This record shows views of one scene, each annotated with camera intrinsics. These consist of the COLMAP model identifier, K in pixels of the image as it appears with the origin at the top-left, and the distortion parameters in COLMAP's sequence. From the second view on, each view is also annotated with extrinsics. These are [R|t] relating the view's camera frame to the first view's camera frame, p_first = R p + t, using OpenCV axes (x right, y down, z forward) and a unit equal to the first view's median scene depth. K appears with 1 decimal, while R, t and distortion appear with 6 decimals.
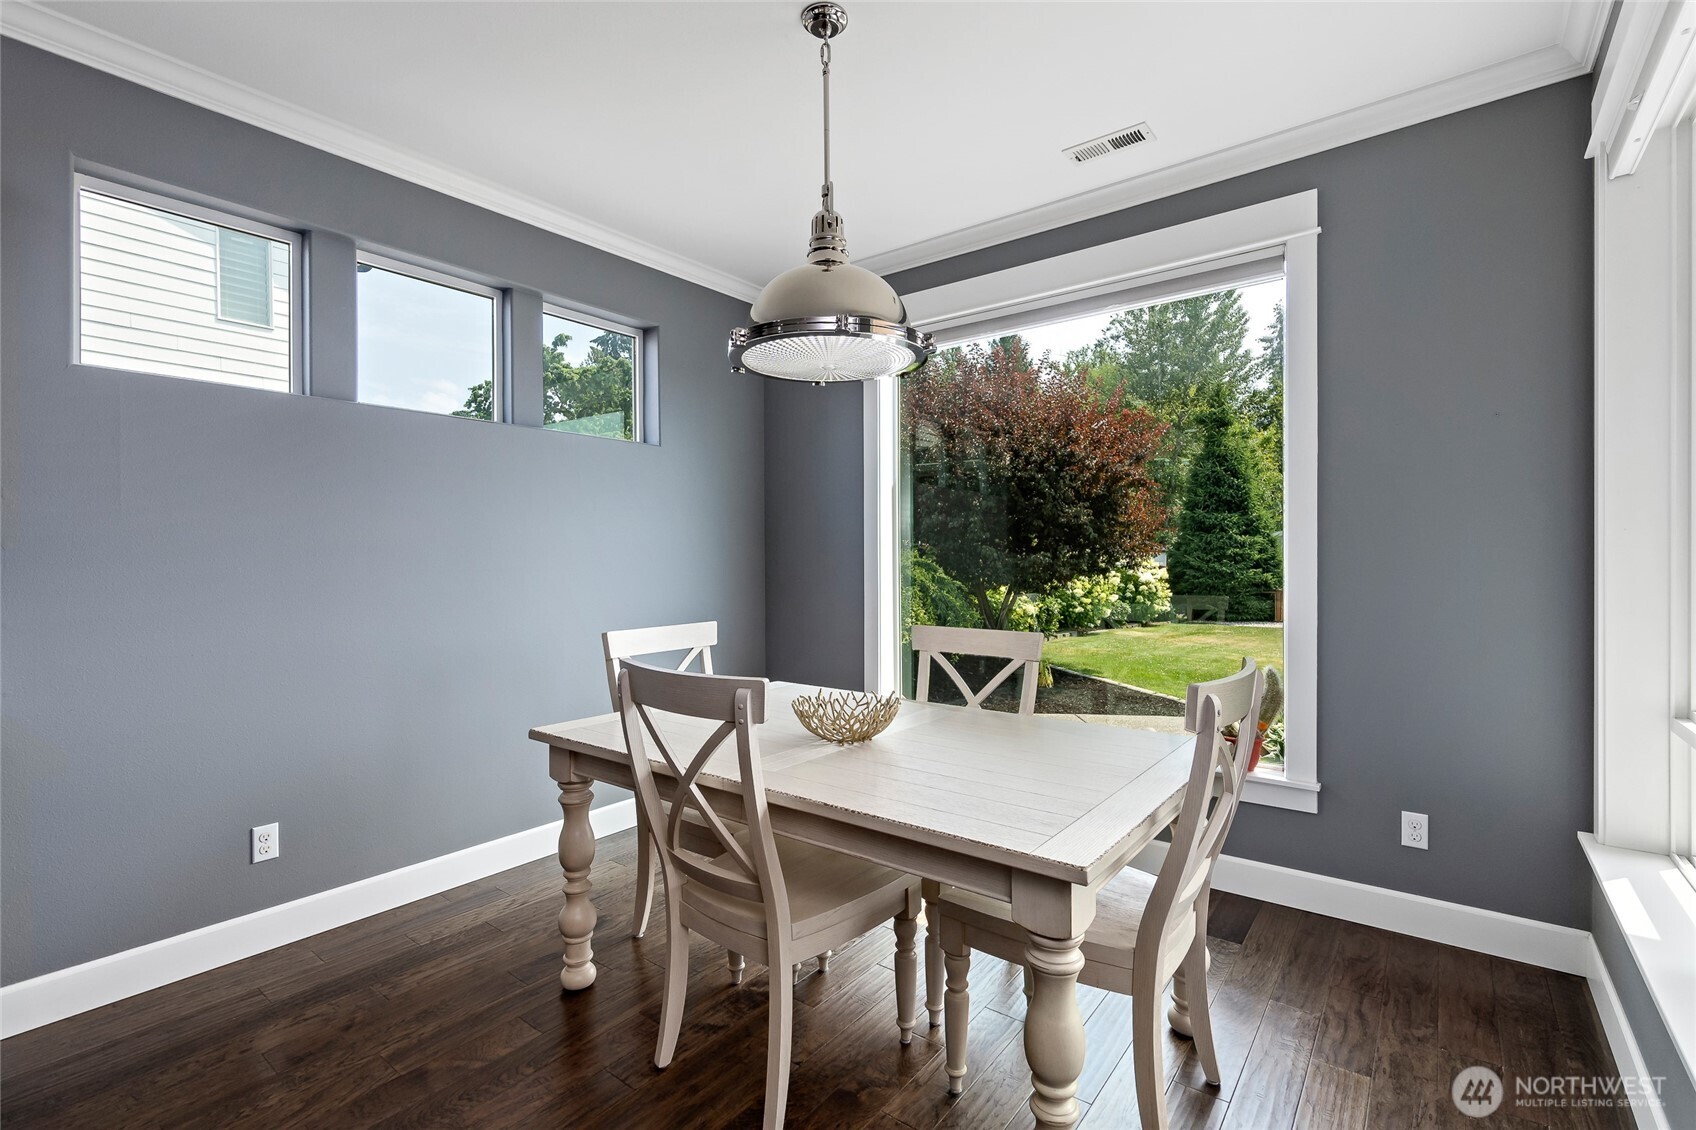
lens RADIAL K [[750.5, 0, 844.8], [0, 750.5, 564.2], [0, 0, 1]] dist [-0.001645, 0.000734]
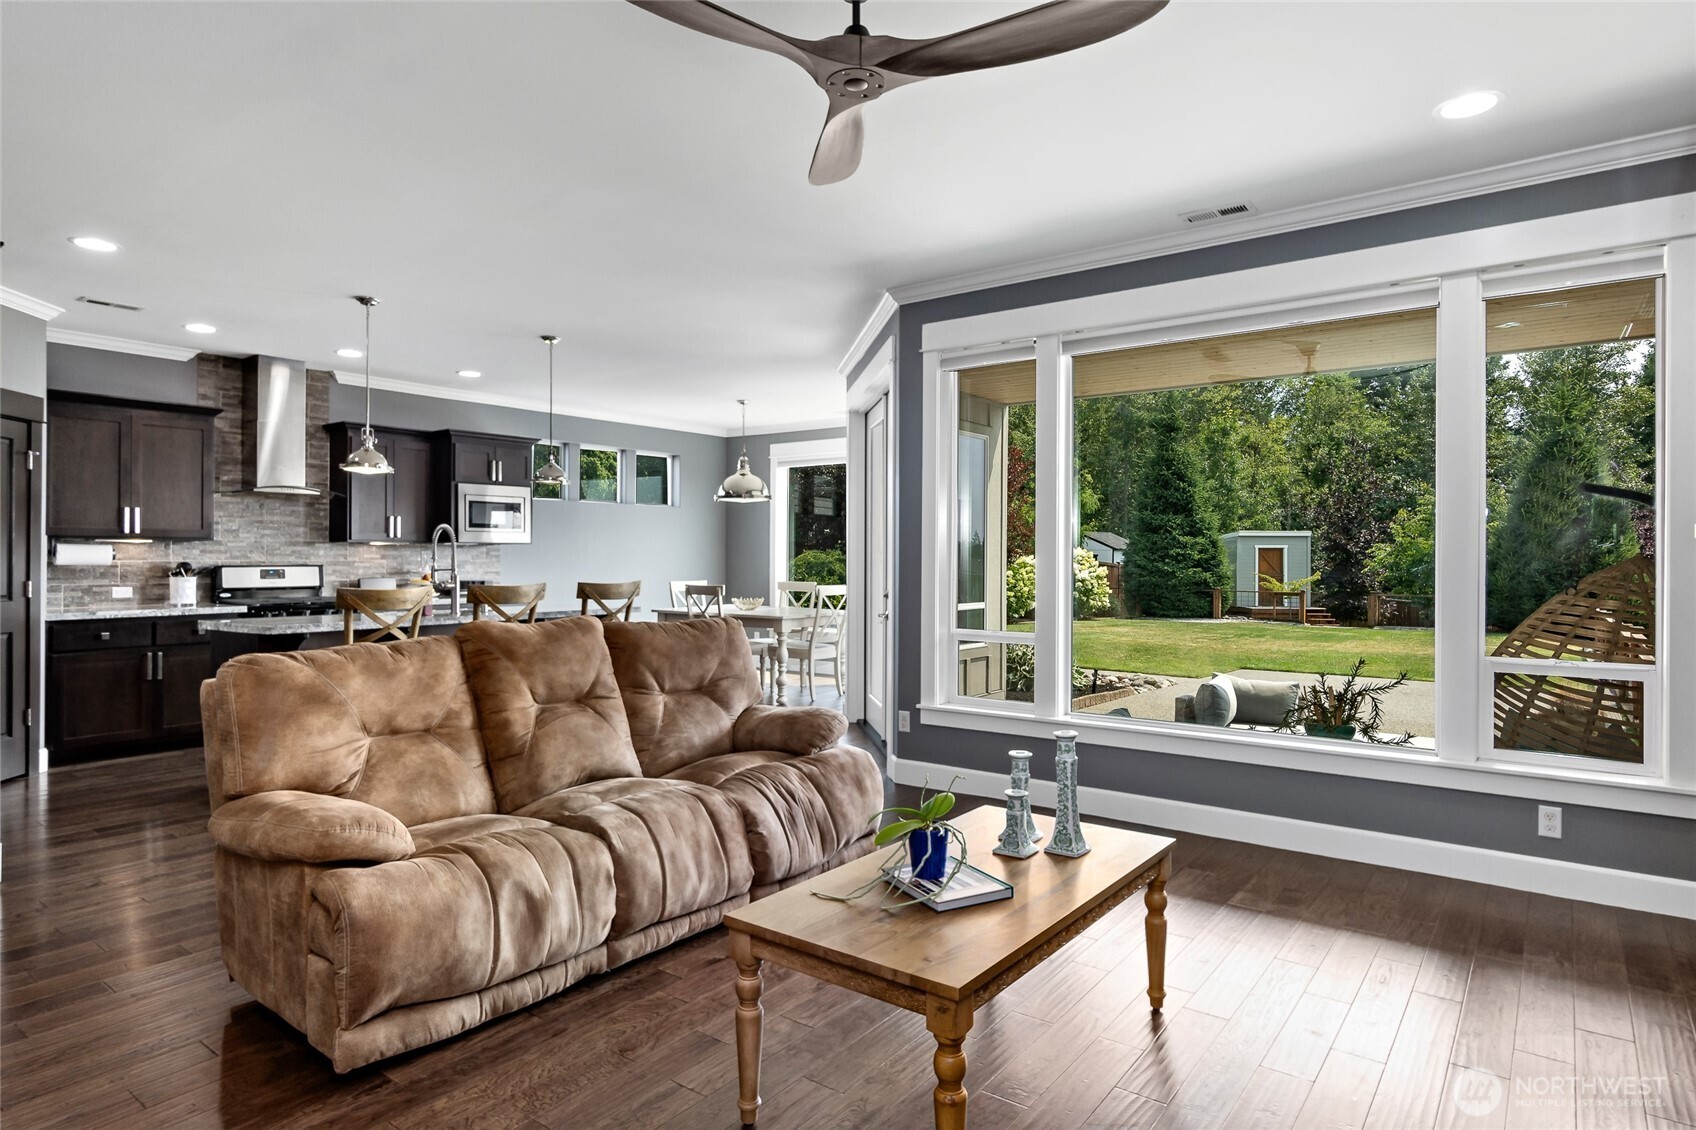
lens RADIAL K [[945.7, 0, 843.5], [0, 945.7, 558.3], [0, 0, 1]] dist [-0.005009, 0.000638]
pose [[0.999939, 0.008125, 0.007430, 0.040635], [-0.008104, 0.999963, -0.002981, 0.000205], [-0.007454, 0.002920, 0.999968, -0.328855]]
